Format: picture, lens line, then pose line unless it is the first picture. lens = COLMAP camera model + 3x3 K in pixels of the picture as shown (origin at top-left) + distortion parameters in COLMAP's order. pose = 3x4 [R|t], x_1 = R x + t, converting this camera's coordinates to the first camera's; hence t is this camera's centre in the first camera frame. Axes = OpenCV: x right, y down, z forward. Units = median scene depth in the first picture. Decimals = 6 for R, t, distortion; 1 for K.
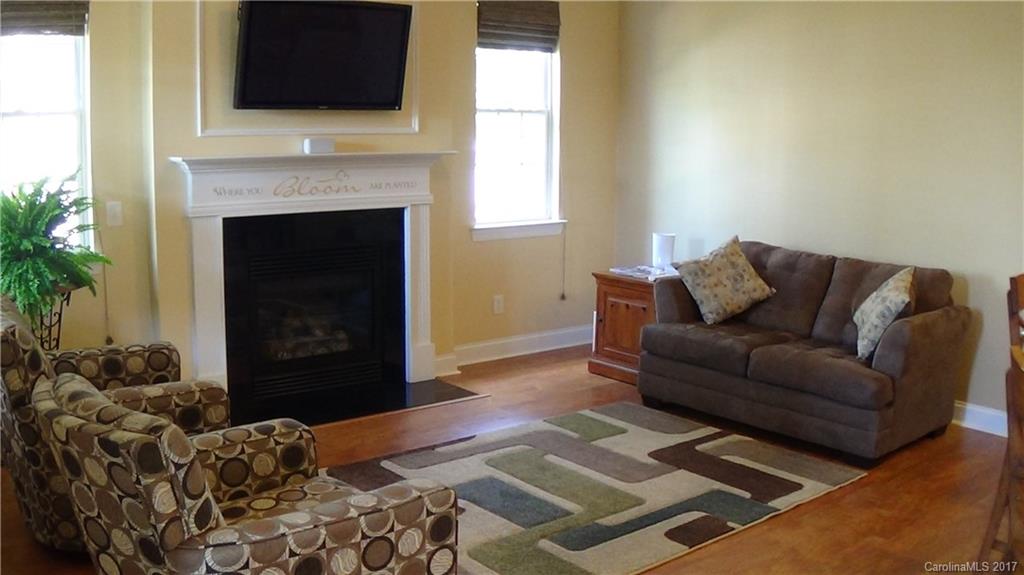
lens RADIAL K [[997.5, 0, 512.0], [0, 997.5, 287.5], [0, 0, 1]] dist [-0.242847, 0.002491]
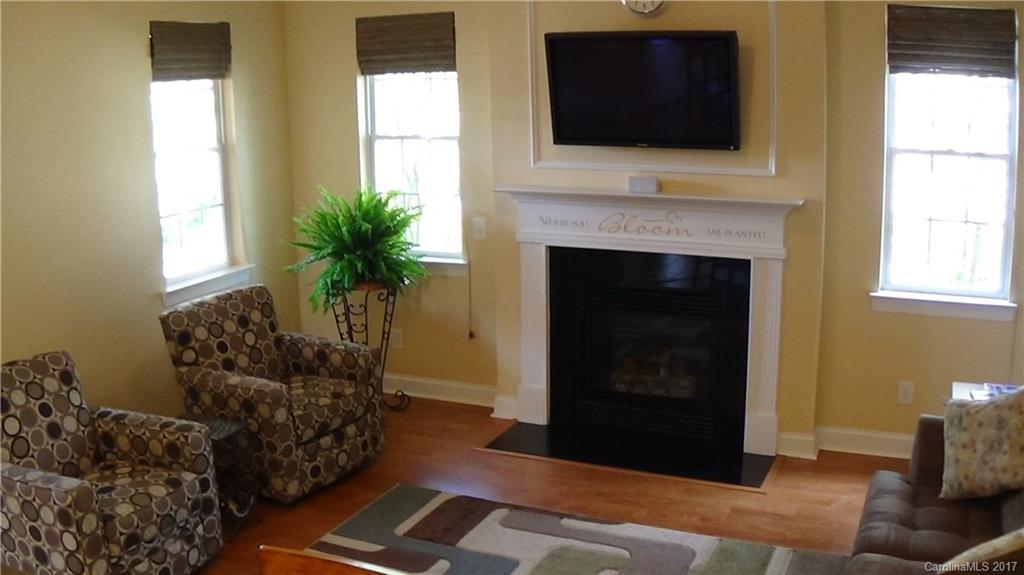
lens RADIAL K [[997.5, 0, 512.0], [0, 997.5, 287.5], [0, 0, 1]] dist [-0.242847, 0.002491]
pose [[0.456597, 0.171570, -0.872974, 0.614781], [-0.126687, 0.983768, 0.127083, -0.153008], [0.880608, 0.052569, 0.470921, 0.438476]]
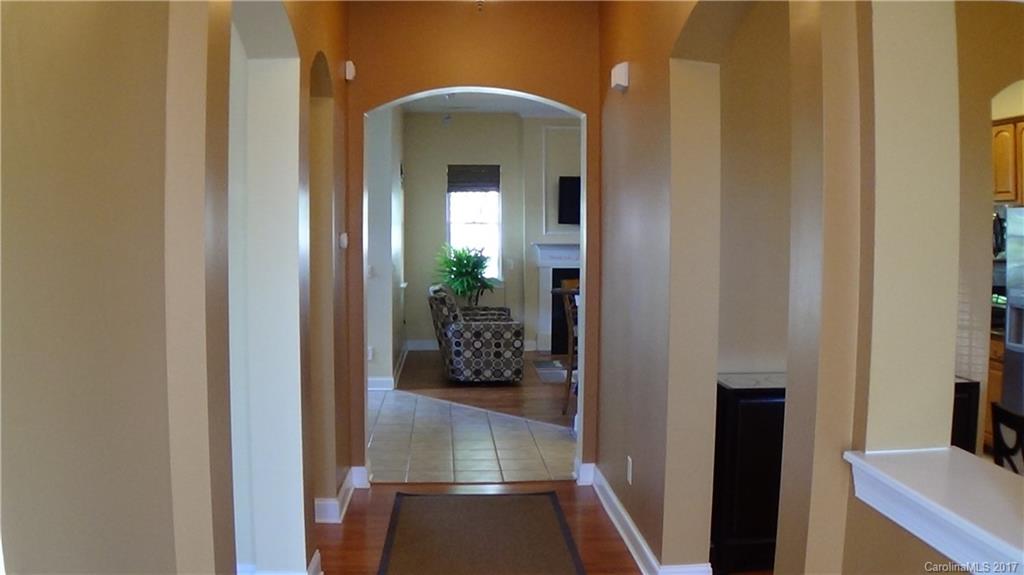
lens RADIAL K [[997.5, 0, 512.0], [0, 997.5, 287.5], [0, 0, 1]] dist [-0.242847, 0.002491]
pose [[0.820773, 0.028901, -0.570522, 0.997758], [-0.091550, 0.992465, -0.081431, 0.180499], [0.563870, 0.119068, 0.817235, -1.038979]]
